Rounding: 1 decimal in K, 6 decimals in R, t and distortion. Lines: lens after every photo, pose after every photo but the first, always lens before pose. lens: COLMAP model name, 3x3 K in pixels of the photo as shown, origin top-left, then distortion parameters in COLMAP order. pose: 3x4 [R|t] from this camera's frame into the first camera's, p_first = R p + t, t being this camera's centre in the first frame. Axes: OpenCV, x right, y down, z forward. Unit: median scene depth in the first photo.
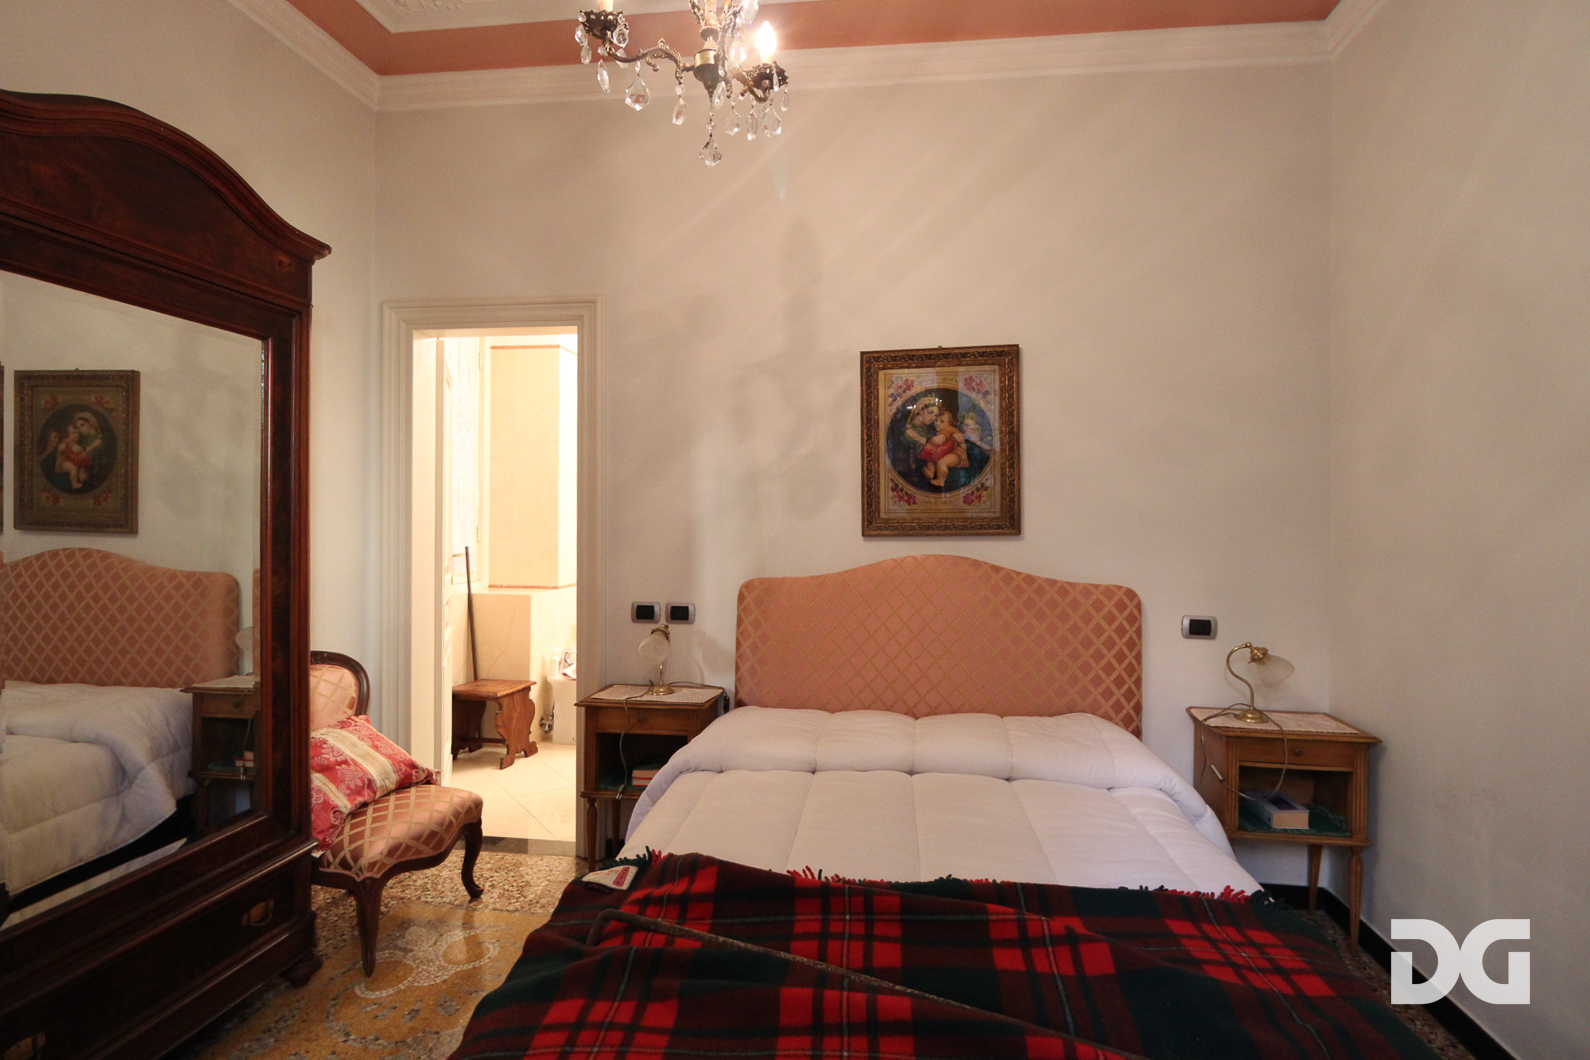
lens RADIAL K [[756.5, 0, 796.7], [0, 756.5, 520.1], [0, 0, 1]] dist [-0.004043, -0.009220]
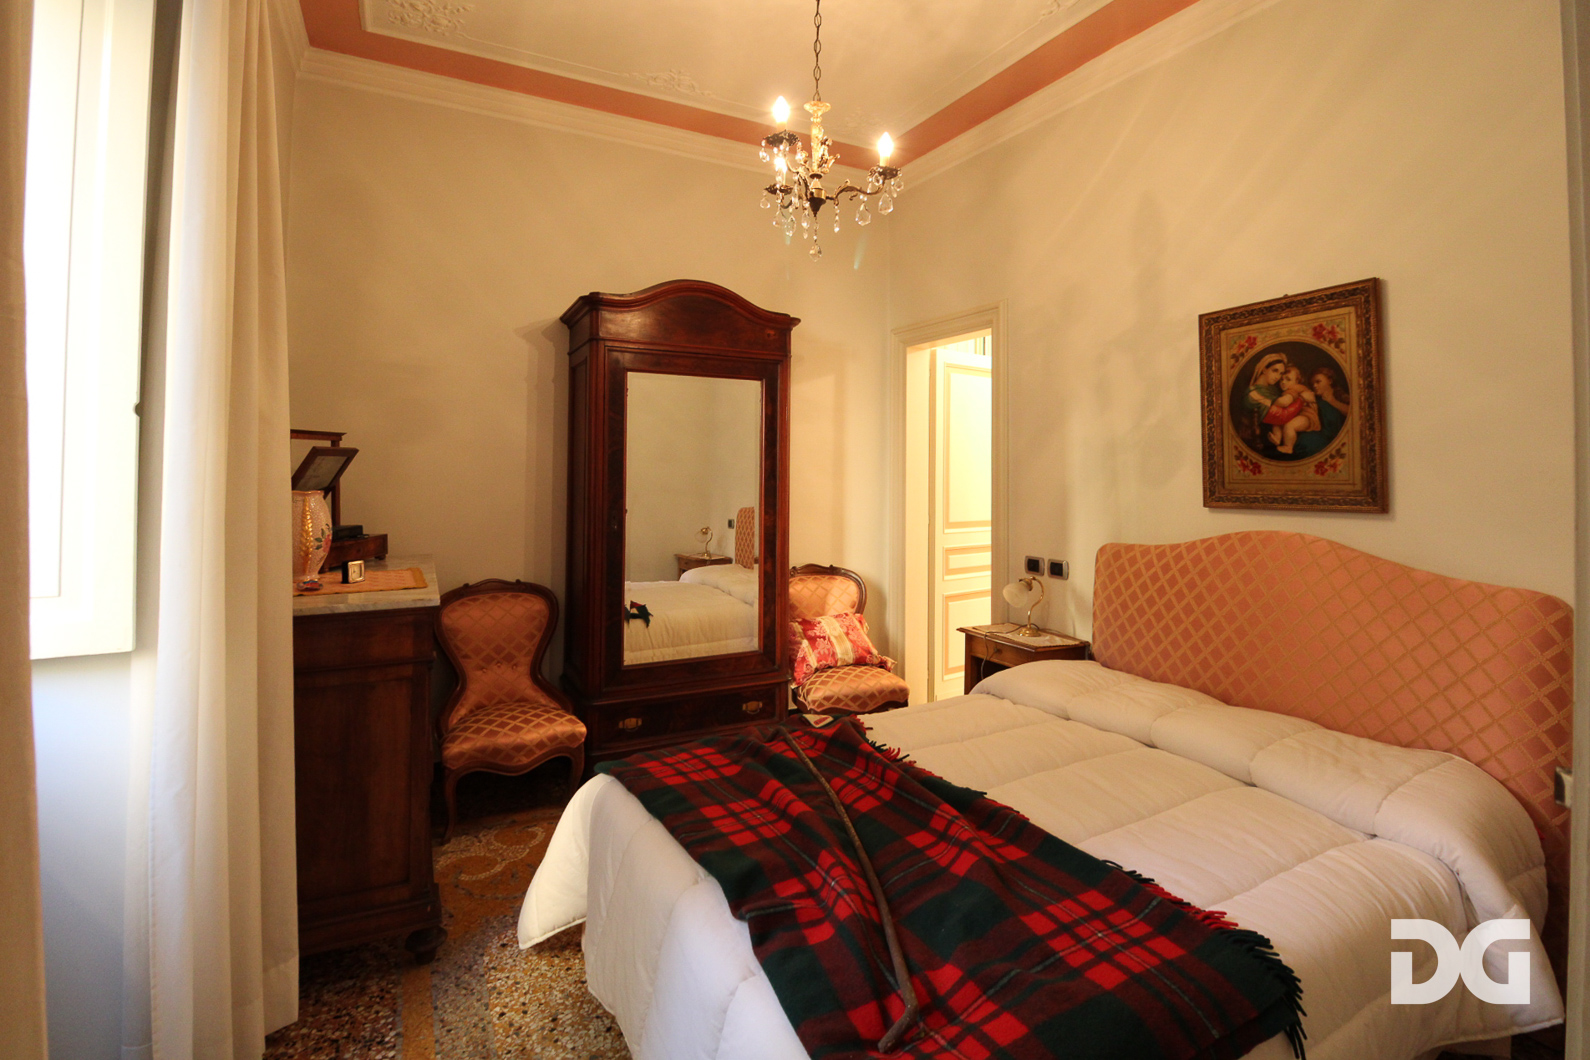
lens RADIAL K [[756.5, 0, 816.3], [0, 756.5, 459.7], [0, 0, 1]] dist [-0.004043, -0.009220]
pose [[0.593356, -0.009540, -0.804884, 0.569392], [-0.009921, 0.999767, -0.019163, -0.015329], [0.804879, 0.019356, 0.593123, 0.041697]]
